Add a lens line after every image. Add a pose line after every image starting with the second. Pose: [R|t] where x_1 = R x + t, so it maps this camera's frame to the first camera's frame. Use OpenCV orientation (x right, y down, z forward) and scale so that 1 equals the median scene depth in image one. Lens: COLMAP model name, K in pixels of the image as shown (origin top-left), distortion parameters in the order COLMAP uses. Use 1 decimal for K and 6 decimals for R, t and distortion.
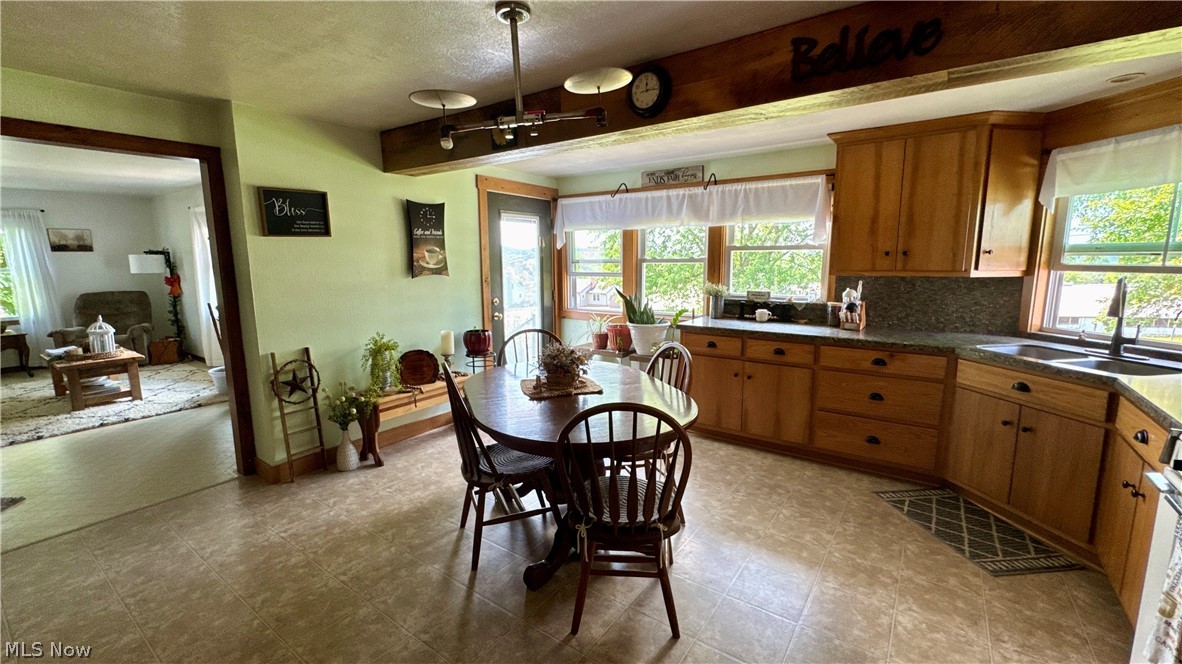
lens RADIAL K [[488.7, 0, 591.0], [0, 488.7, 332.0], [0, 0, 1]] dist [-0.002287, -0.000419]
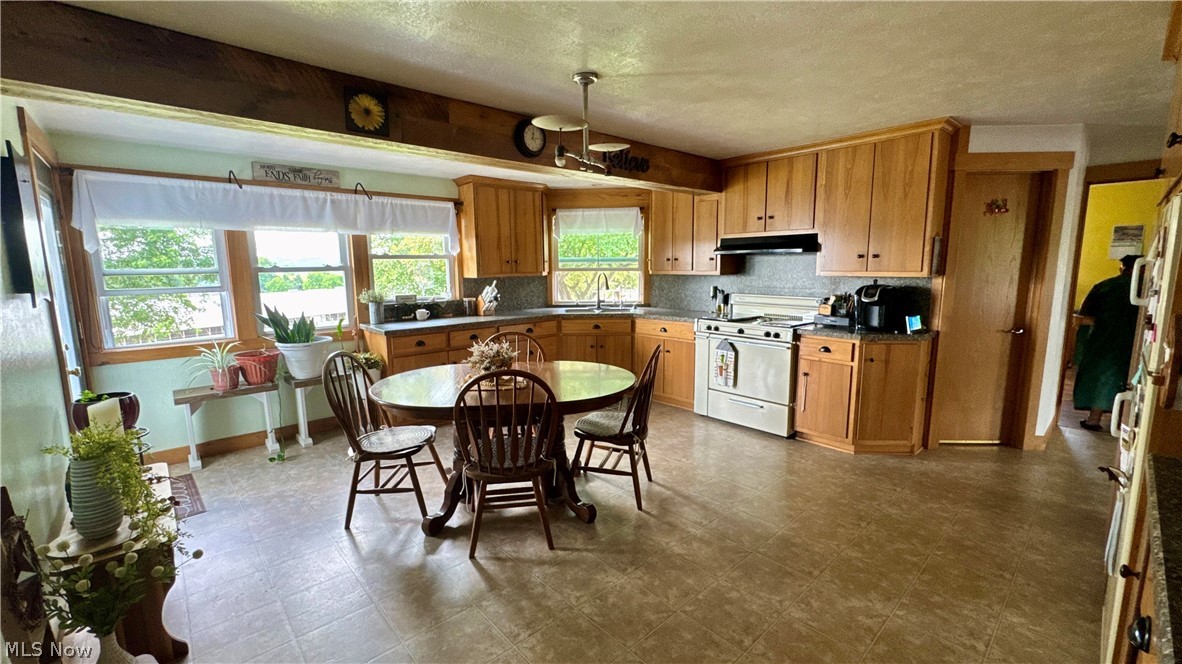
lens RADIAL K [[488.7, 0, 591.0], [0, 488.7, 332.0], [0, 0, 1]] dist [-0.002287, -0.000419]
pose [[0.208701, -0.132403, 0.968975, -0.743222], [0.154625, 0.982798, 0.100988, -0.051869], [-0.965678, 0.128752, 0.225584, 0.376818]]
